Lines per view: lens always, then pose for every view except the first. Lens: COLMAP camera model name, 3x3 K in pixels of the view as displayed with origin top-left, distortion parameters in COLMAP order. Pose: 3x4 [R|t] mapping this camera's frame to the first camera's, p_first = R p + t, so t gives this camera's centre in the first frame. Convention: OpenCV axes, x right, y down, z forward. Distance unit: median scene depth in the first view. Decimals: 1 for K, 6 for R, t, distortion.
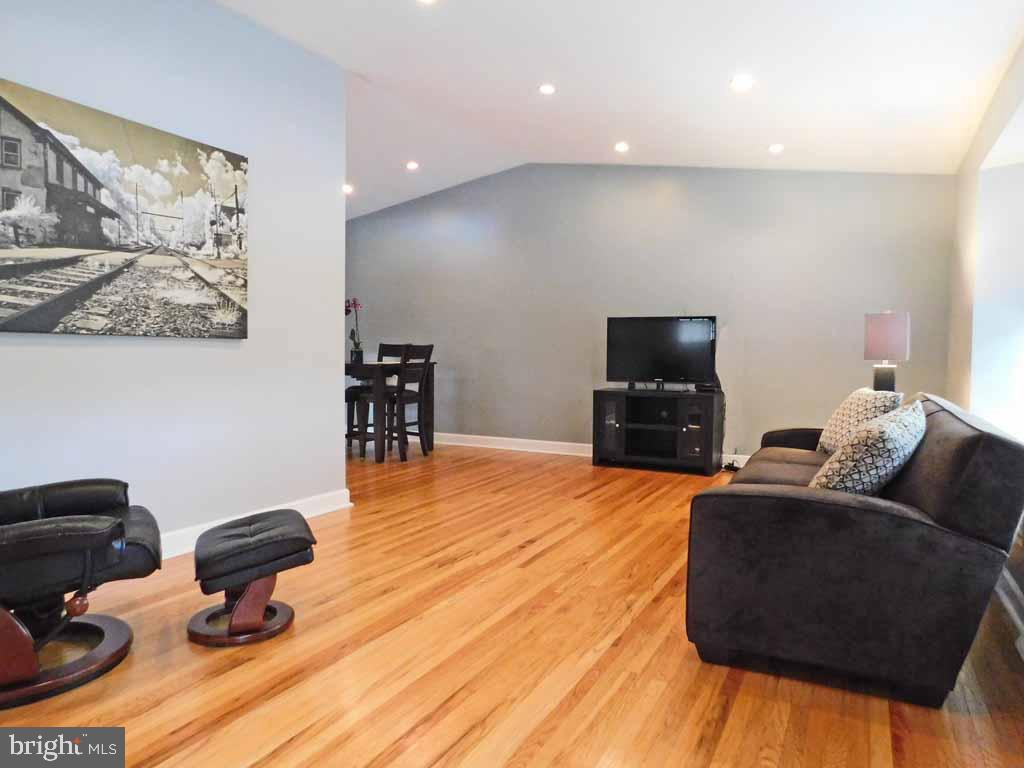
lens RADIAL K [[678.0, 0, 546.5], [0, 678.0, 383.7], [0, 0, 1]] dist [-0.062708, 0.040578]
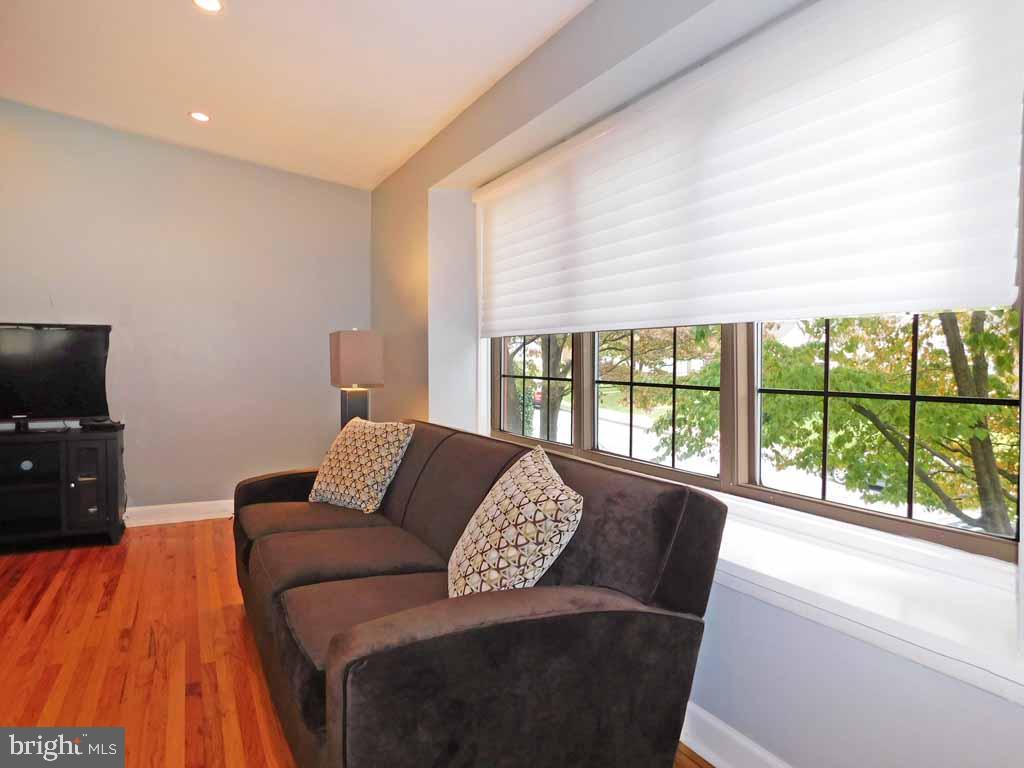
lens RADIAL K [[678.0, 0, 508.7], [0, 678.0, 392.4], [0, 0, 1]] dist [-0.062708, 0.040578]
pose [[0.633346, -0.038828, 0.772894, -0.046087], [0.042542, 0.998977, 0.015325, -0.024807], [-0.772699, 0.023174, 0.634350, 0.257751]]
